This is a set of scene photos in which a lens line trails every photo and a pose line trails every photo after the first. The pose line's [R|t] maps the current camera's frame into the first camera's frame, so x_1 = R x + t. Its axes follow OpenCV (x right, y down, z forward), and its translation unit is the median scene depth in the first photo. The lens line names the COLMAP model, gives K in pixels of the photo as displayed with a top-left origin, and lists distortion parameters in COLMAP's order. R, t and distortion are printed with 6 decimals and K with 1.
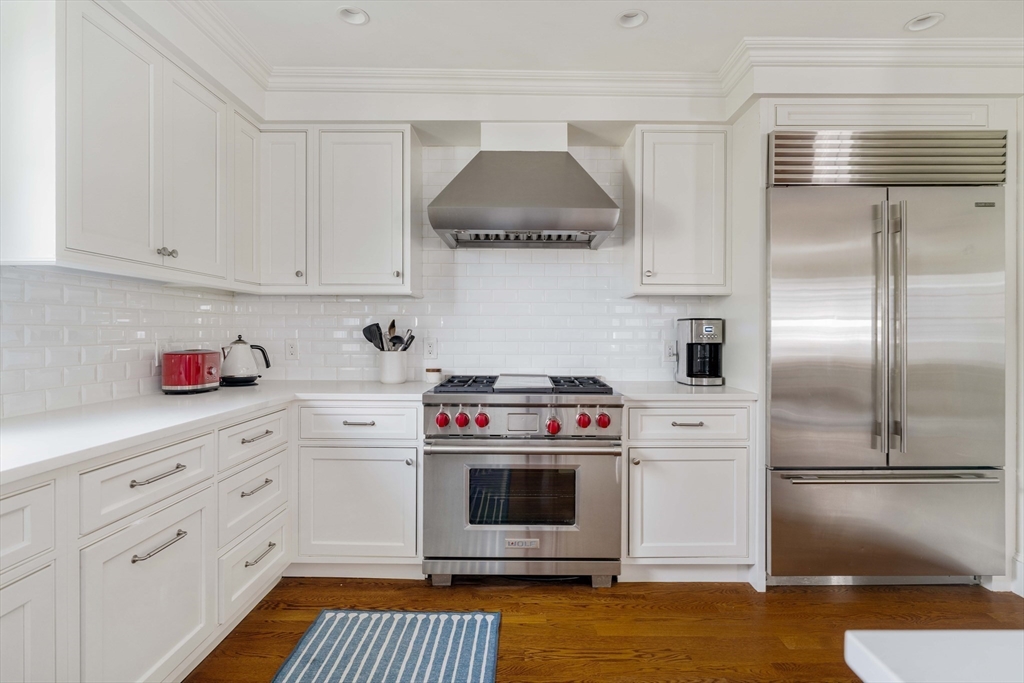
lens RADIAL K [[524.2, 0, 513.3], [0, 524.2, 334.3], [0, 0, 1]] dist [-0.002846, -0.000398]
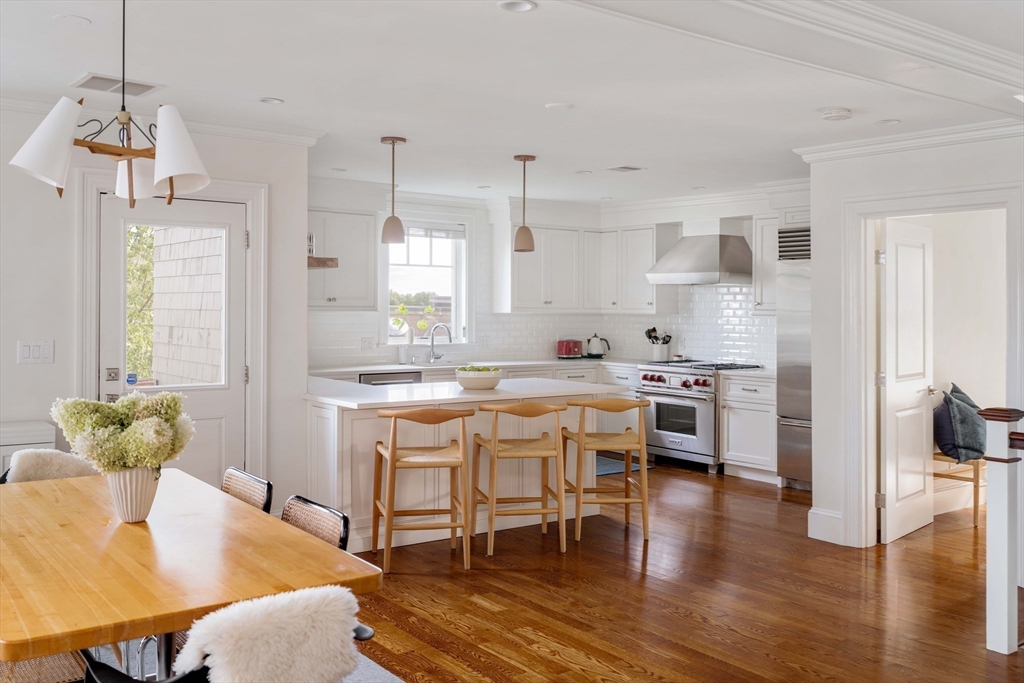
lens RADIAL K [[924.3, 0, 511.5], [0, 924.3, 302.2], [0, 0, 1]] dist [0.001867, 0.000604]
pose [[0.614311, 0.001046, -0.789063, 2.412465], [-0.011204, 0.999910, -0.007397, -0.102083], [0.788984, 0.013384, 0.614267, -1.667316]]
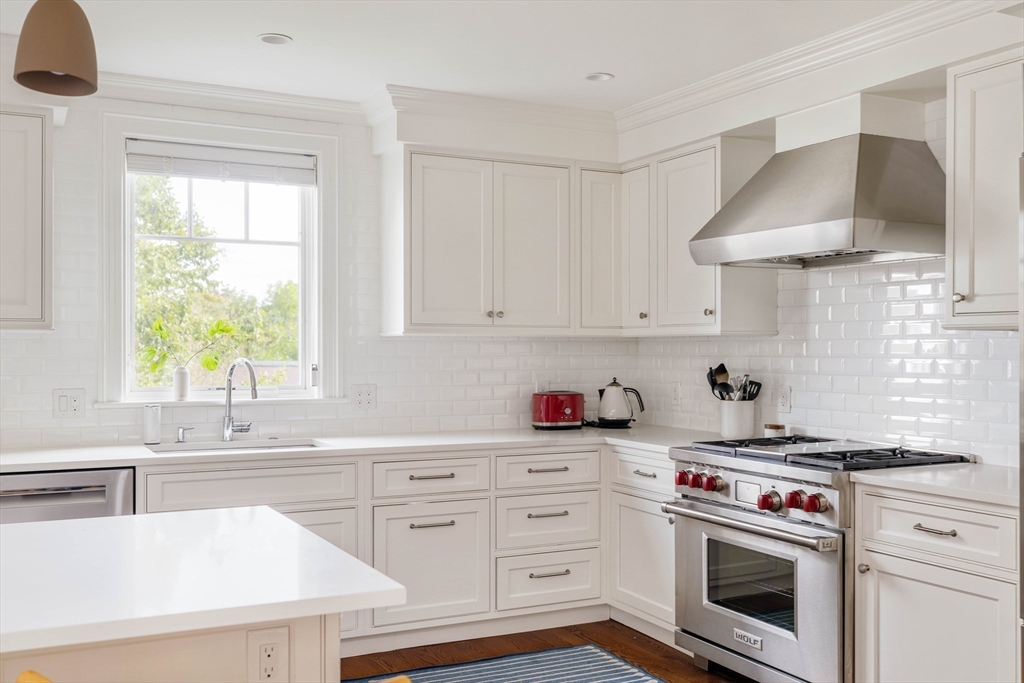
lens RADIAL K [[980.0, 0, 498.6], [0, 980.0, 356.1], [0, 0, 1]] dist [0.009590, 0.004103]
pose [[0.453329, 0.003910, -0.891335, 1.212268], [-0.002801, 0.999992, 0.002962, -0.051729], [0.891339, 0.001154, 0.453336, -0.055564]]
